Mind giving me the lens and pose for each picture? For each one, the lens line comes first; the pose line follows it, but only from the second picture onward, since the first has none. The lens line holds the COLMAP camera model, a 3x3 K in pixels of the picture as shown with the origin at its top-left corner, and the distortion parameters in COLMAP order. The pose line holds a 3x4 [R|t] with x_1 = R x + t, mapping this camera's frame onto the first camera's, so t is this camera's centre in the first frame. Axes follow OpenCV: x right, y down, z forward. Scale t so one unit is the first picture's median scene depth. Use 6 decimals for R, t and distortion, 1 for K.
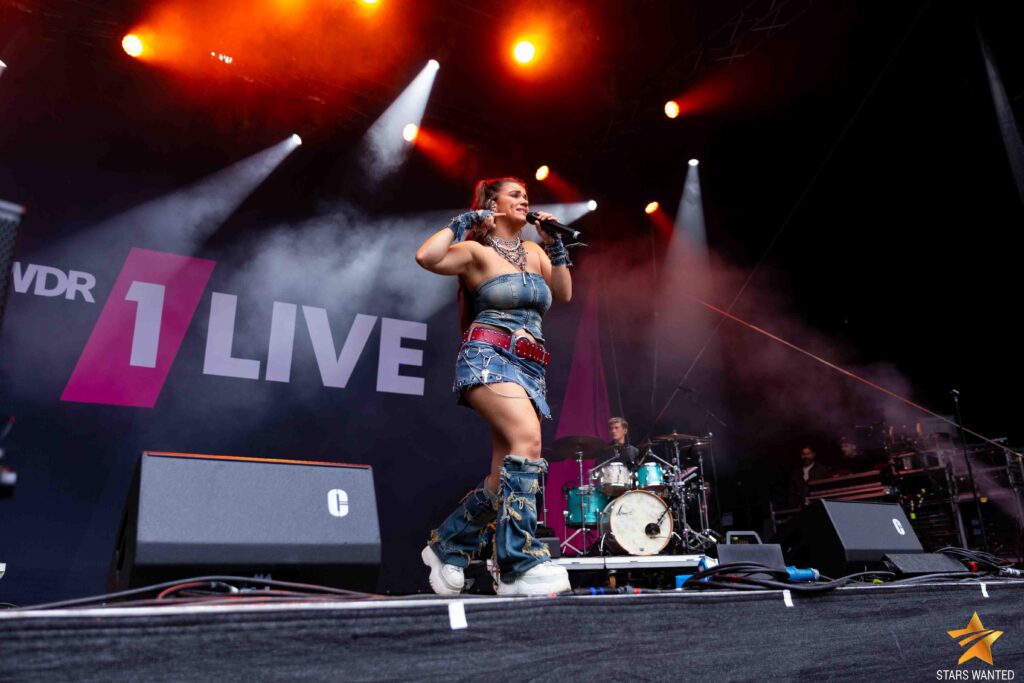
lens RADIAL K [[769.8, 0, 512.0], [0, 769.8, 341.5], [0, 0, 1]] dist [0.003847, 0.002538]
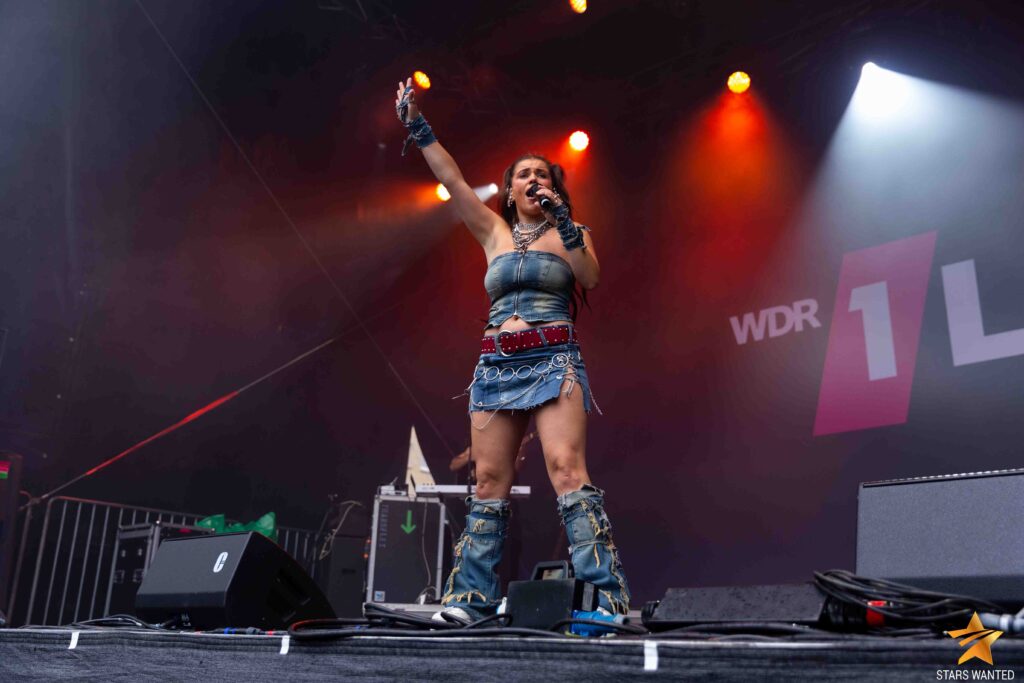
lens RADIAL K [[934.6, 0, 512.0], [0, 934.6, 341.5], [0, 0, 1]] dist [0.000780, 0.008400]
pose [[0.309697, -0.261808, -0.914081, 1.323295], [0.262266, 0.947573, -0.182543, 0.238095], [0.913950, -0.183200, 0.362124, 0.812684]]
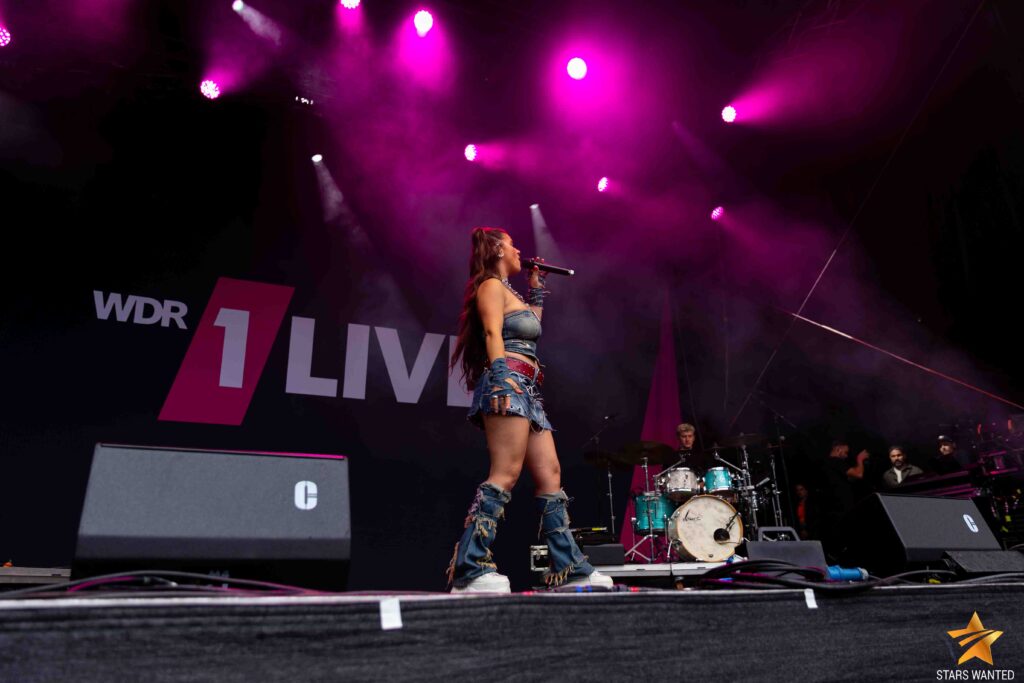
lens RADIAL K [[733.5, 0, 512.0], [0, 733.5, 341.5], [0, 0, 1]] dist [-0.007075, 0.008723]
pose [[0.991996, -0.040308, -0.119665, 0.119503], [0.037016, 0.998876, -0.029612, 0.049426], [0.120724, 0.024946, 0.992373, 0.117767]]
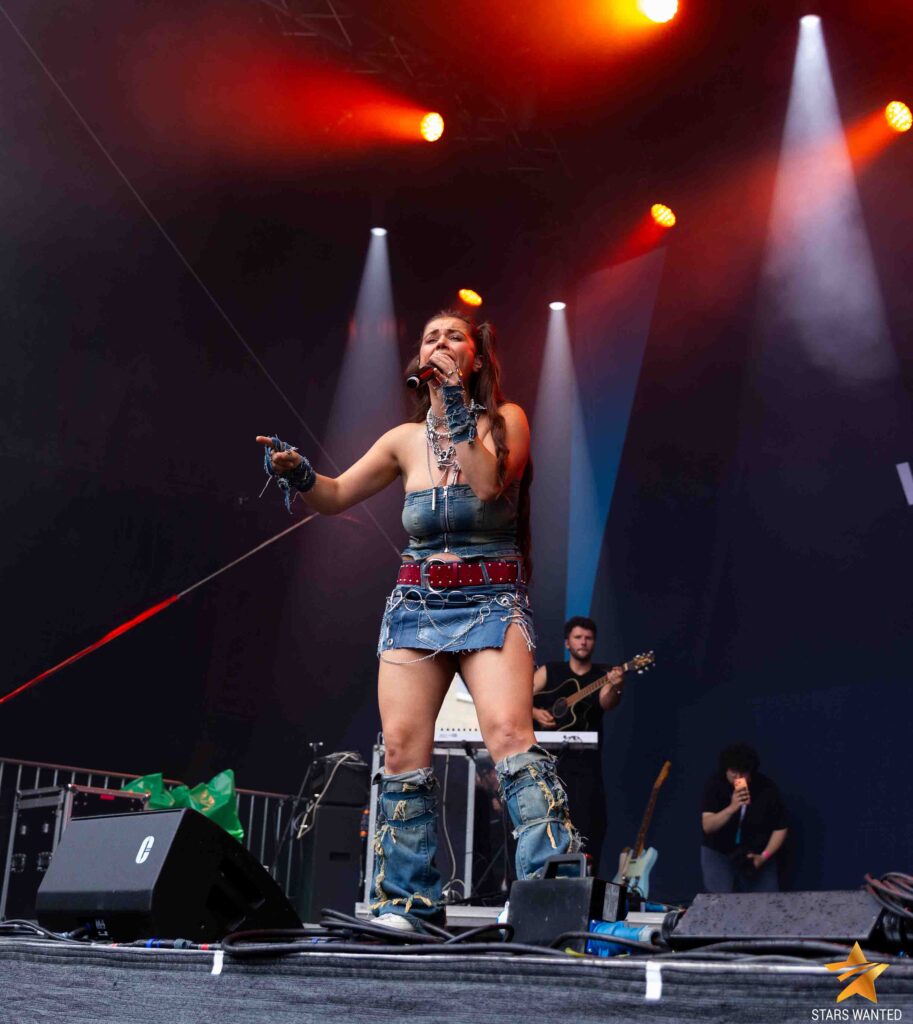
lens RADIAL K [[1428.3, 0, 445.2], [0, 1428.3, 473.3], [0, 0, 1]] dist [0.021176, -0.047719]
pose [[0.205038, -0.284157, -0.936597, 1.504836], [0.264375, 0.937437, -0.226535, 0.237612], [0.942372, -0.201165, 0.267334, 0.833921]]
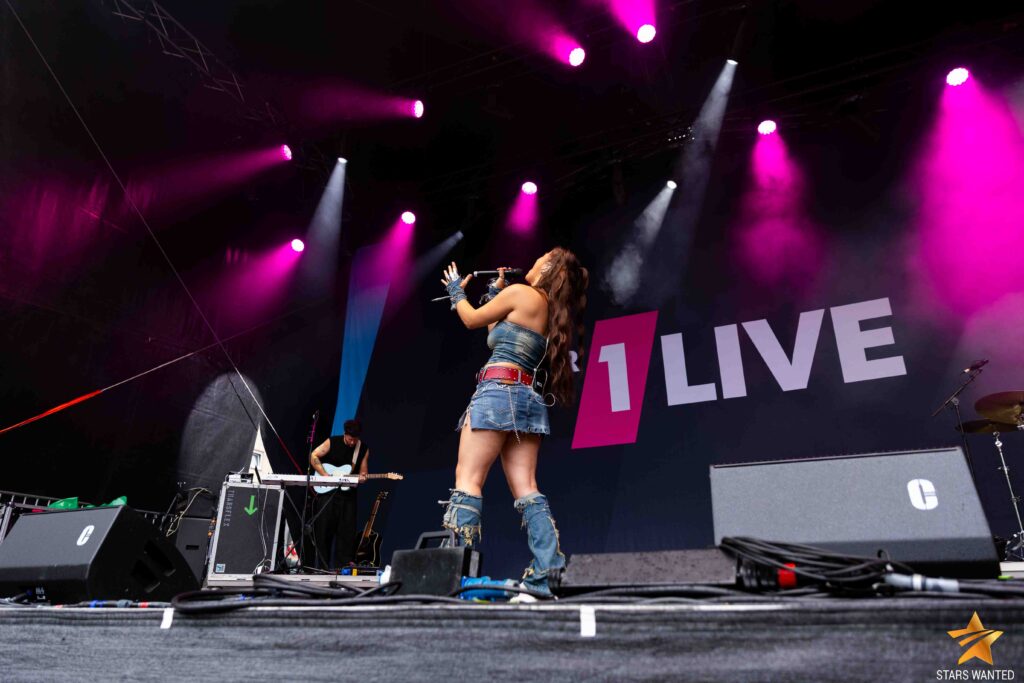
lens RADIAL K [[679.3, 0, 512.0], [0, 679.3, 341.5], [0, 0, 1]] dist [0.004237, 0.002831]
pose [[0.552251, -0.277928, -0.785987, 1.092287], [0.243206, 0.955493, -0.166984, 0.230888], [0.797415, -0.098940, 0.595265, 0.788961]]
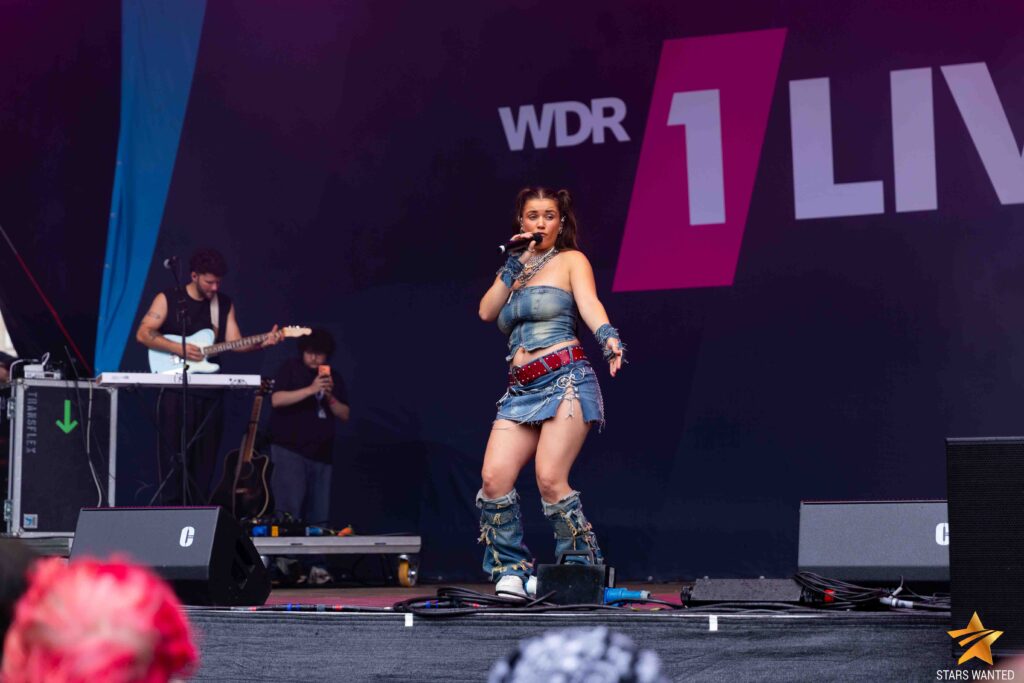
lens RADIAL K [[1965.4, 0, 512.0], [0, 1965.4, 341.5], [0, 0, 1]] dist [-0.009740, -0.020215]
pose [[0.613427, -0.056198, -0.787749, 2.526492], [0.231709, 0.966375, 0.111493, -0.334388], [0.754996, -0.250921, 0.605822, -0.525638]]
